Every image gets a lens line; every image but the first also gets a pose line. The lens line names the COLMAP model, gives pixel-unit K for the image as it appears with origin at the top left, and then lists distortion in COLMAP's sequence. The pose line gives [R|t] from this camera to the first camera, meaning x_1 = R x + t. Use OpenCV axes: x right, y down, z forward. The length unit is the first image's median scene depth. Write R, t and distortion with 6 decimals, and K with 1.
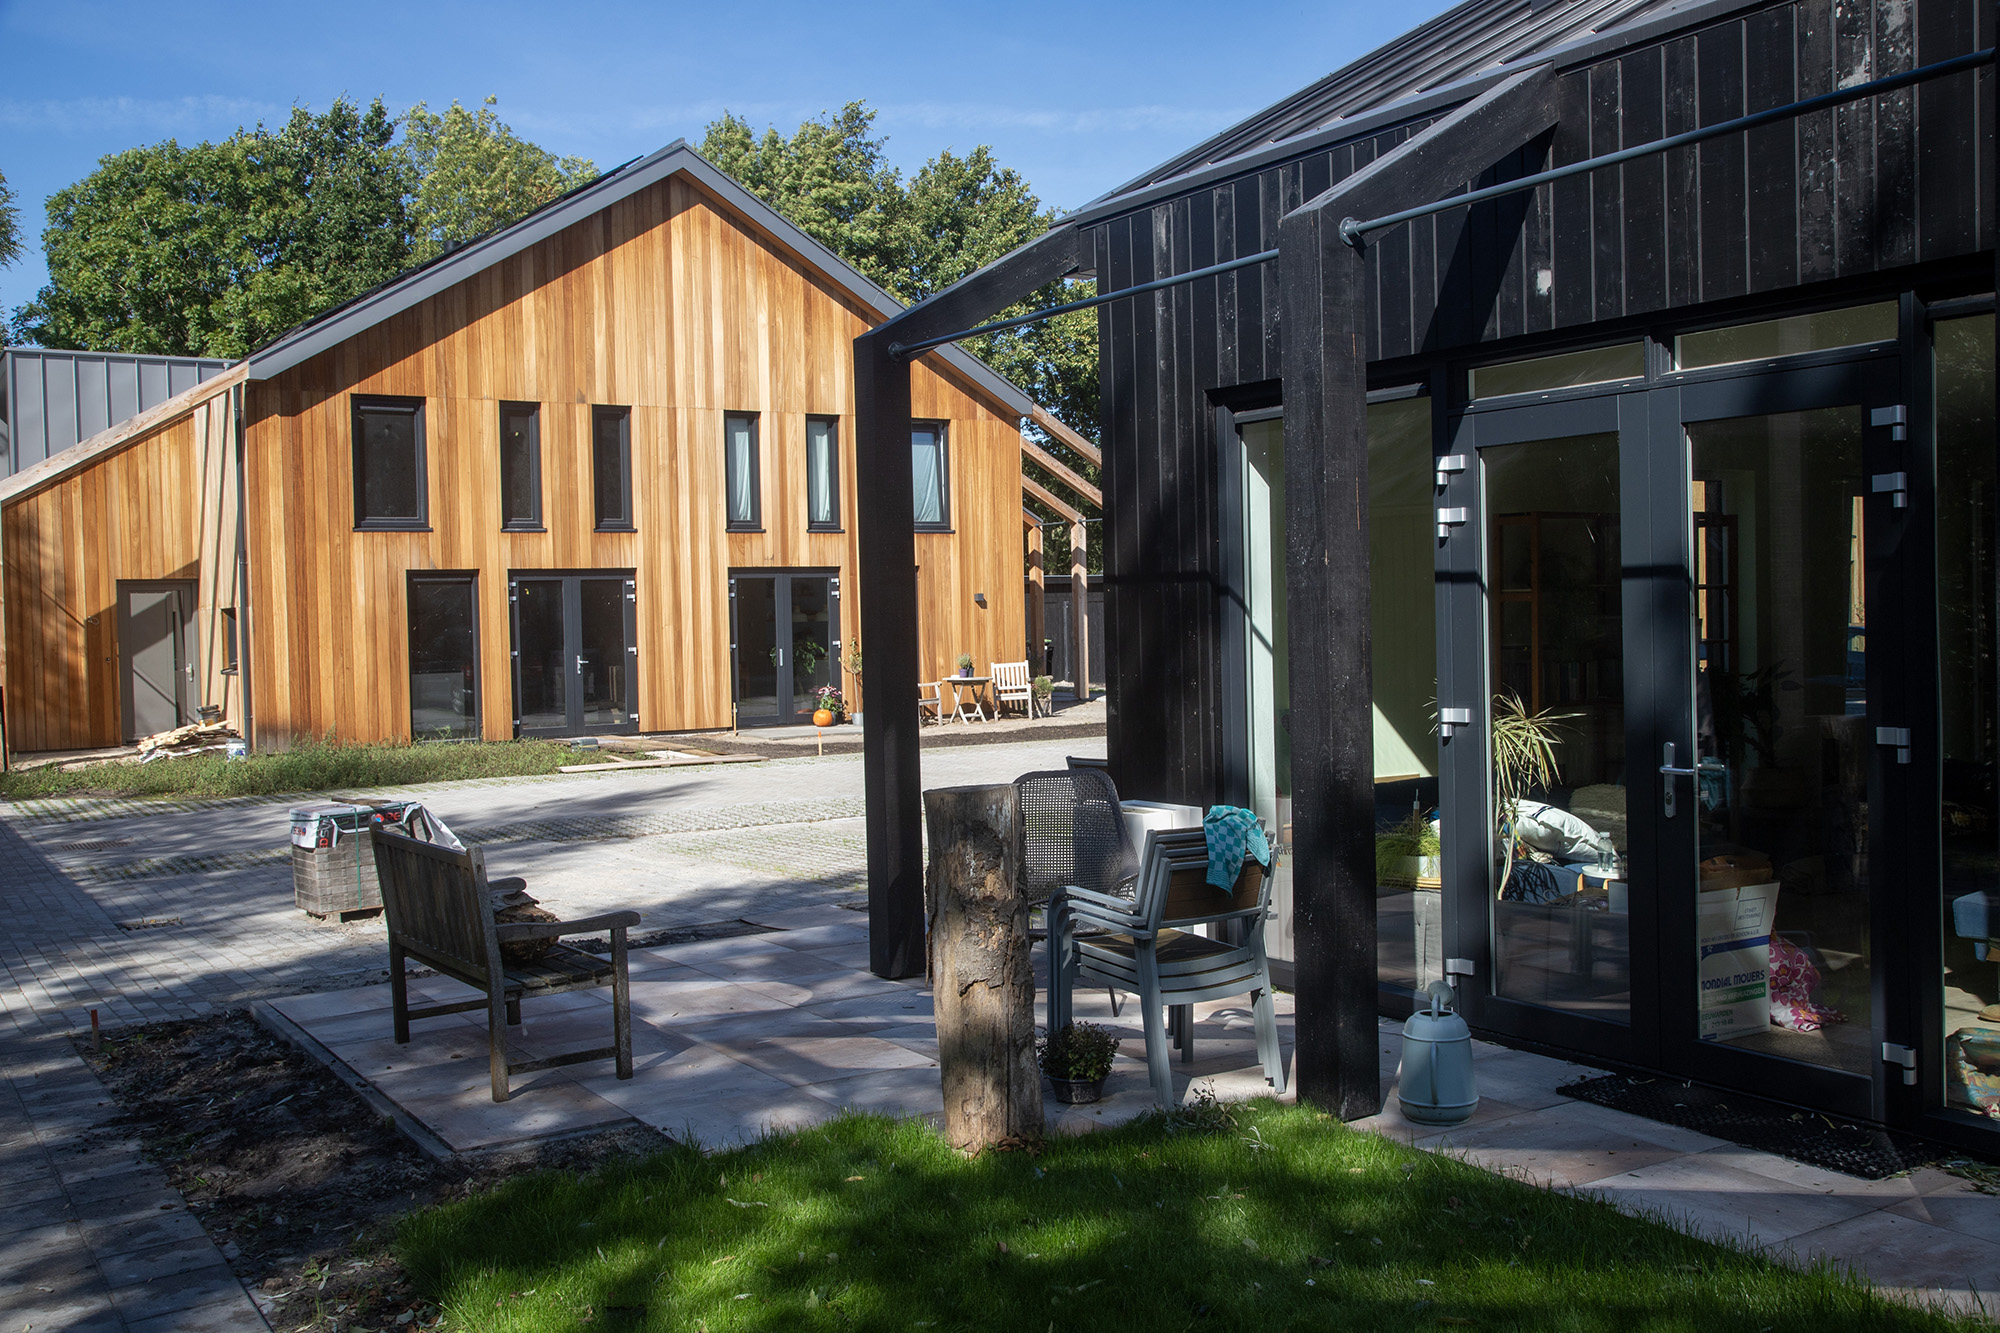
lens RADIAL K [[1897.8, 0, 1000.0], [0, 1897.8, 666.5], [0, 0, 1]] dist [0.586913, 0.000807]
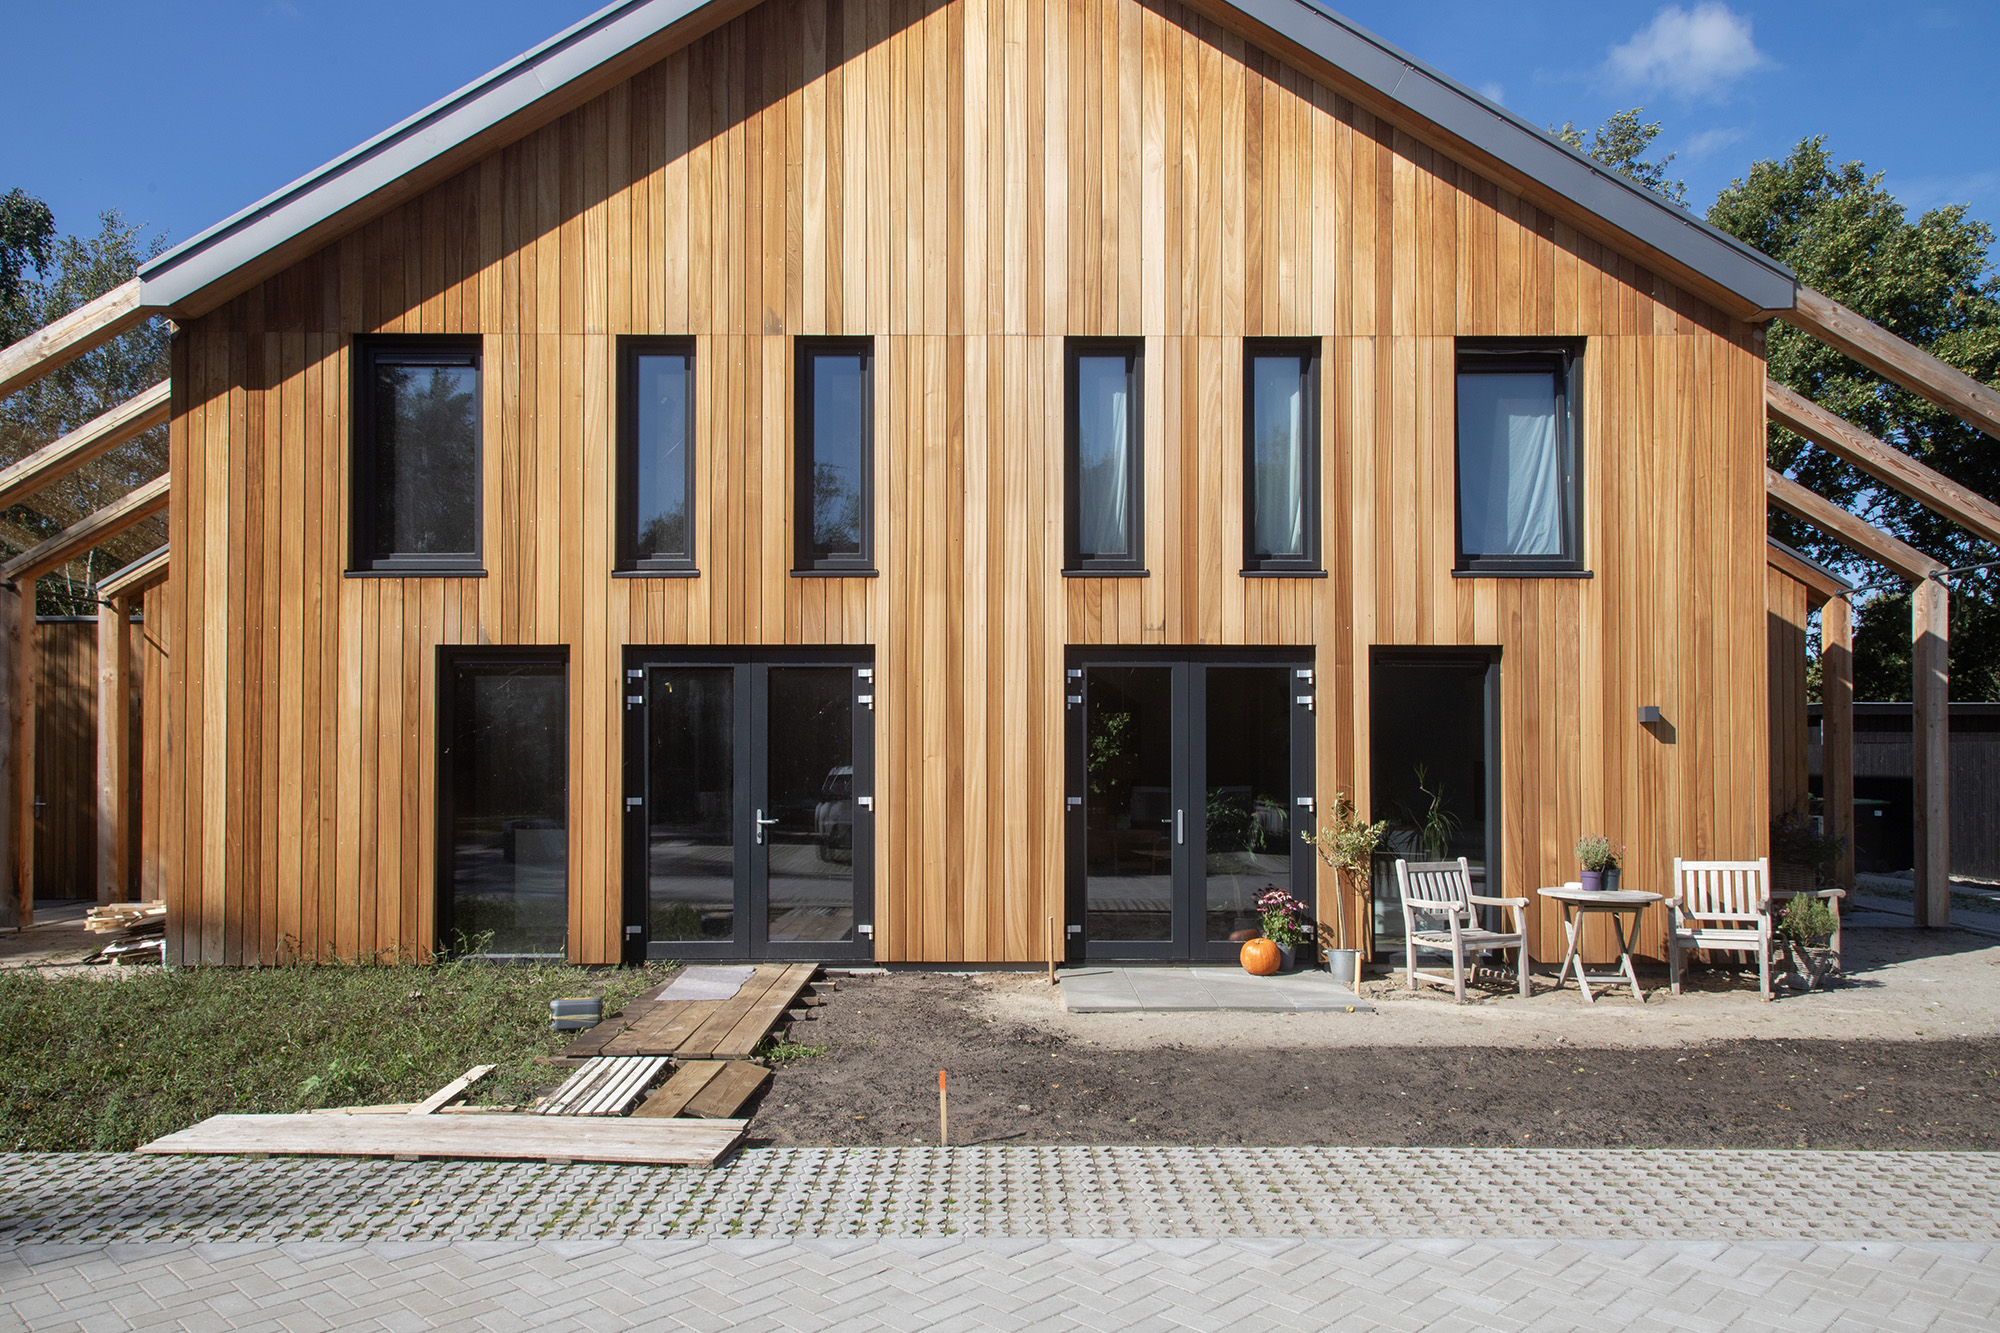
lens RADIAL K [[1450.3, 0, 1000.9], [0, 1450.3, 728.3], [0, 0, 1]] dist [0.038795, 0.001555]
pose [[0.853445, 0.016062, -0.520935, 0.044169], [-0.039212, 0.998671, -0.033447, -0.016602], [0.519706, 0.048972, 0.852941, 0.682964]]
